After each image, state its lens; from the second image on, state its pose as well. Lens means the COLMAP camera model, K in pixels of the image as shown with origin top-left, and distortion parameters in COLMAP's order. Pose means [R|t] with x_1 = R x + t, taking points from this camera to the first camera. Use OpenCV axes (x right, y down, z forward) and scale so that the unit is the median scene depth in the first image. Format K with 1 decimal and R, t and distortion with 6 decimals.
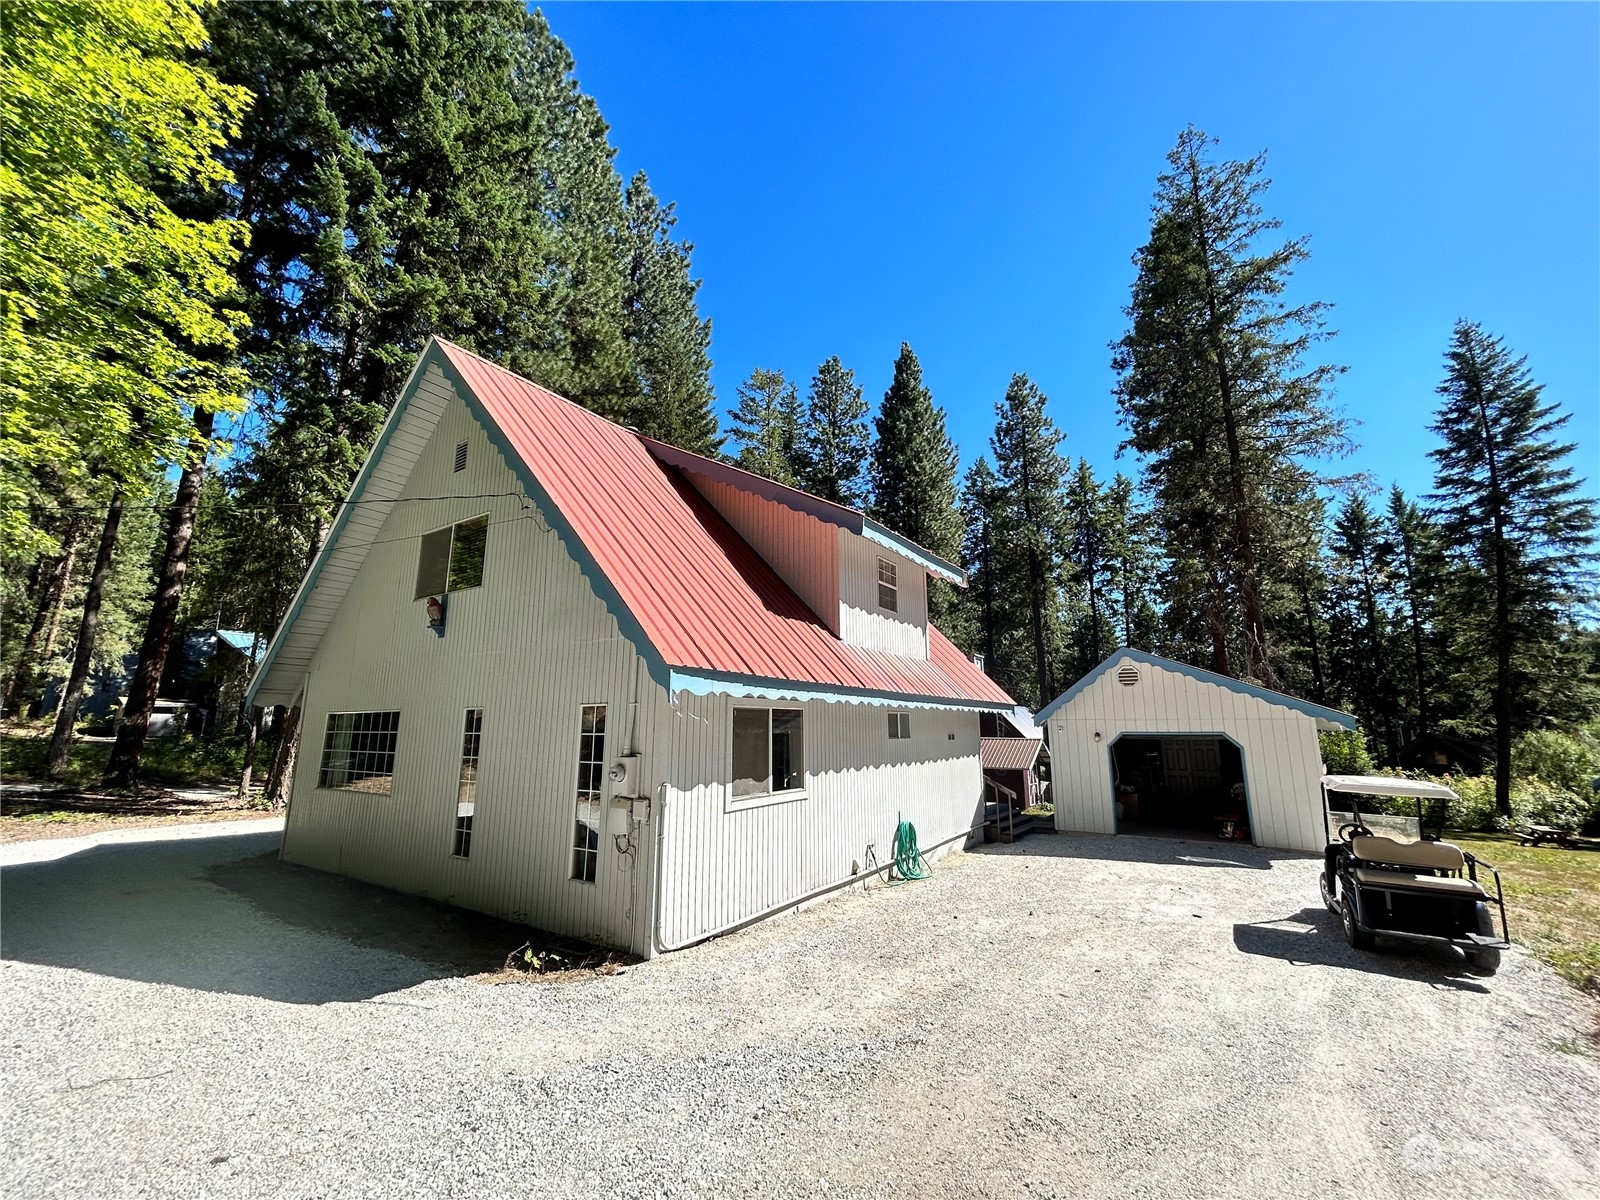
lens RADIAL K [[640.2, 0, 800.9], [0, 640.2, 580.1], [0, 0, 1]] dist [0.013165, -0.000010]
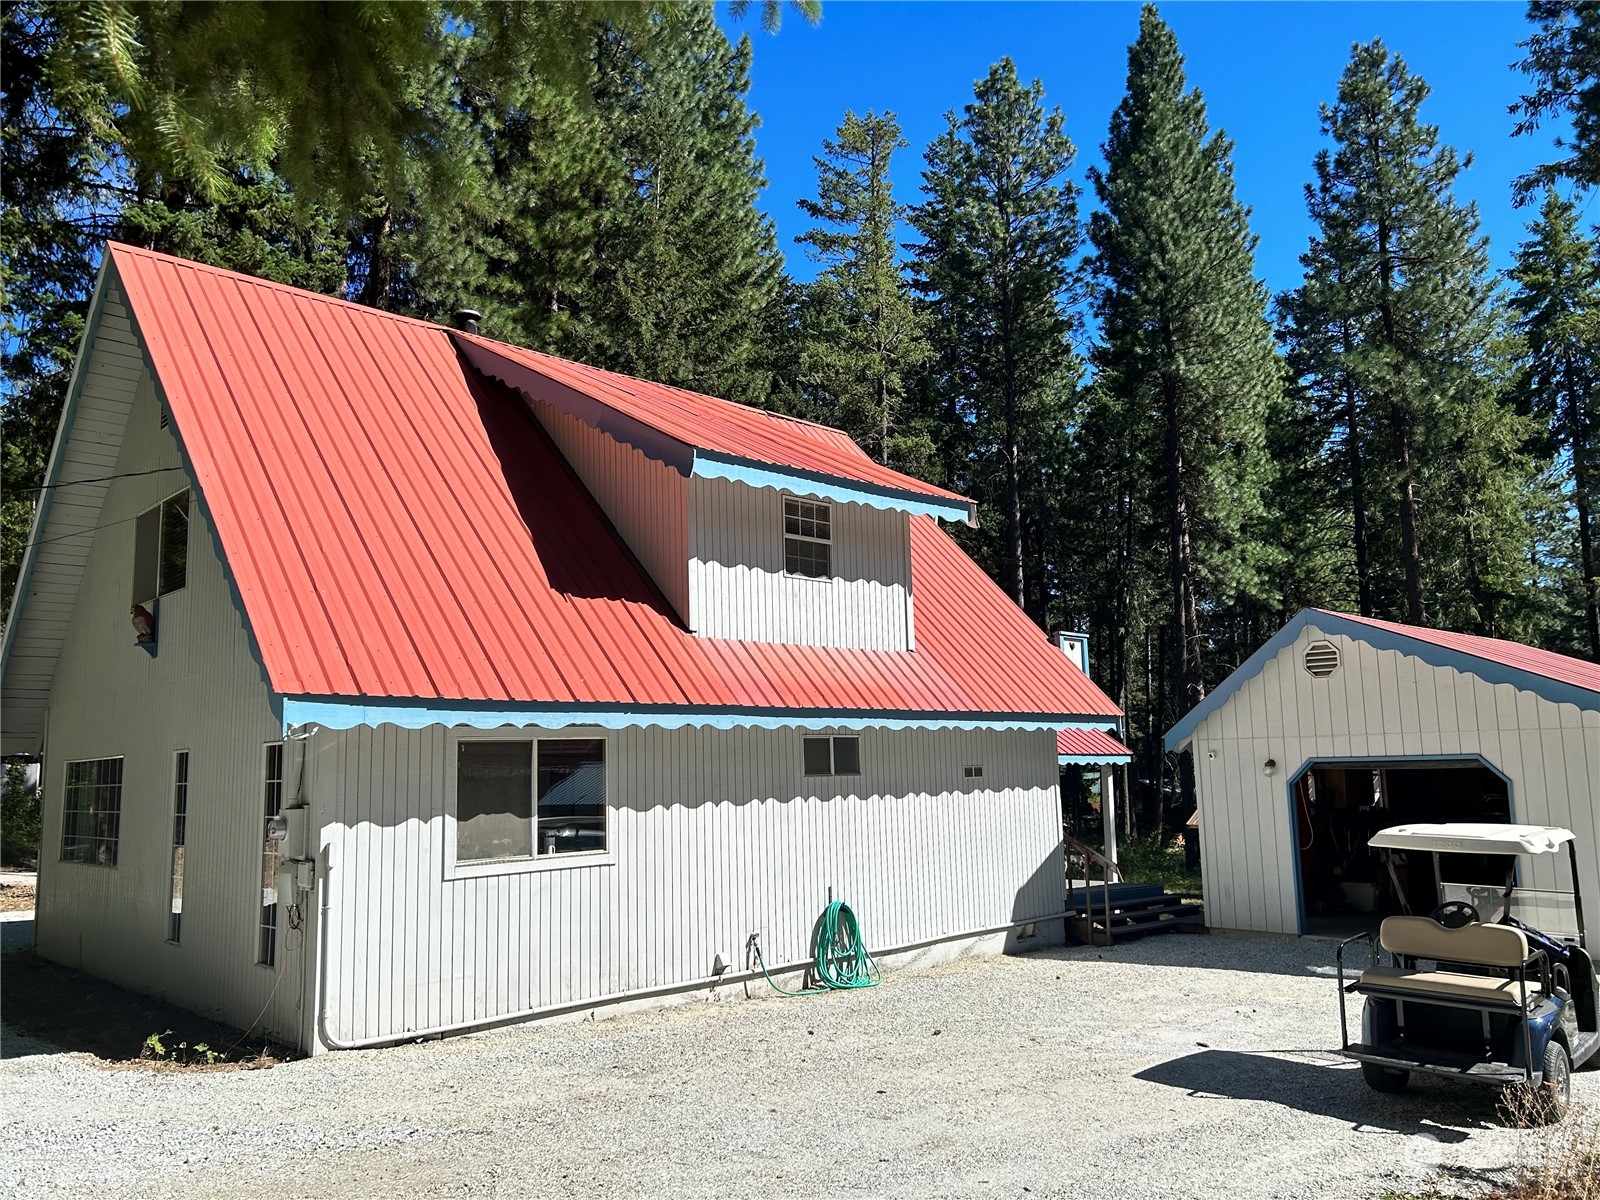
lens RADIAL K [[1207.6, 0, 805.7], [0, 1207.6, 598.3], [0, 0, 1]] dist [0.064563, -0.074605]
pose [[0.969588, -0.055944, -0.238262, 0.466750], [0.077149, 0.993755, 0.080616, -0.031775], [0.232264, -0.096546, 0.967849, -0.172029]]
